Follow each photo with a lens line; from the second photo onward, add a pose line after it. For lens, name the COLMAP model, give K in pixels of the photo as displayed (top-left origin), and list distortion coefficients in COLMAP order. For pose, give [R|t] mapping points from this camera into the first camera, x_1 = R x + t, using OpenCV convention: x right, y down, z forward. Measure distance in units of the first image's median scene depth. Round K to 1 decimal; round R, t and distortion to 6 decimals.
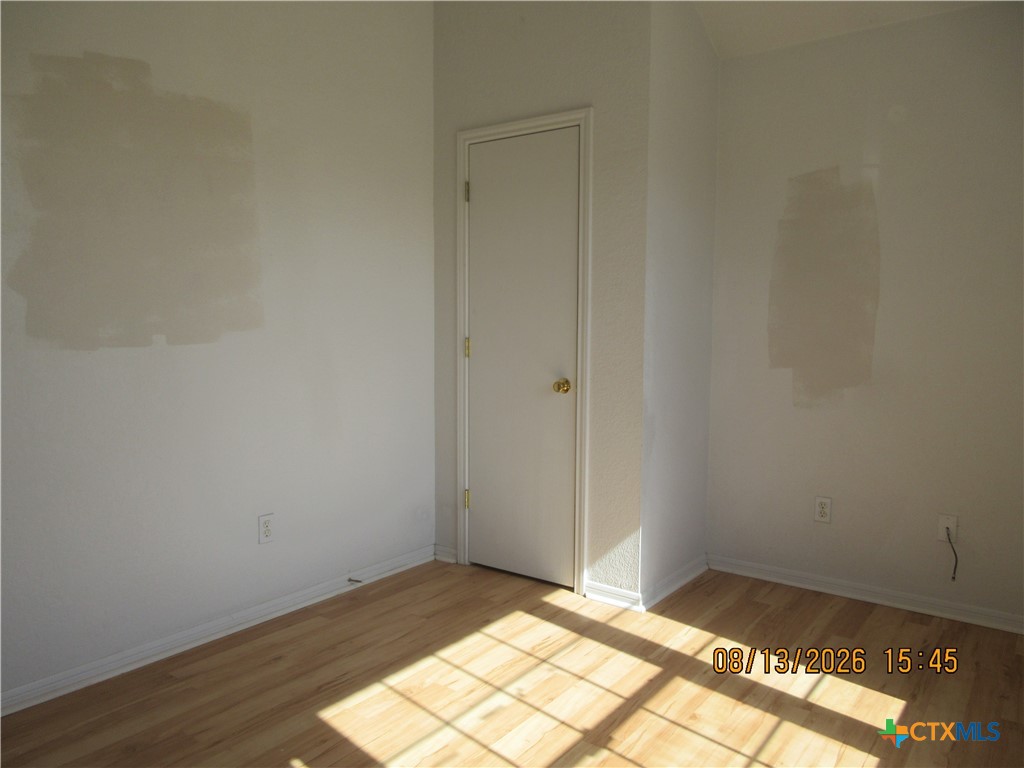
lens RADIAL K [[757.1, 0, 511.0], [0, 757.1, 377.3], [0, 0, 1]] dist [-0.005396, 0.001820]
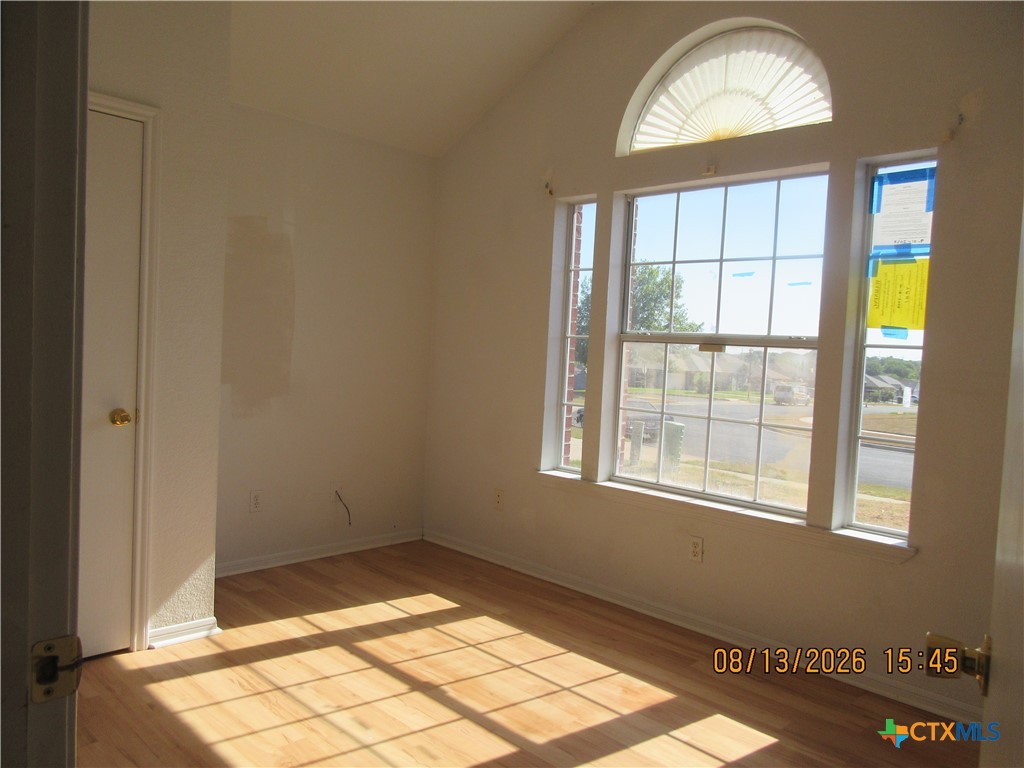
lens RADIAL K [[757.1, 0, 511.0], [0, 757.1, 377.3], [0, 0, 1]] dist [-0.005396, 0.001820]
pose [[0.126951, -0.038735, 0.991152, -0.832053], [0.030999, 0.998904, 0.035068, -0.058034], [-0.991424, 0.026273, 0.128013, 0.518990]]
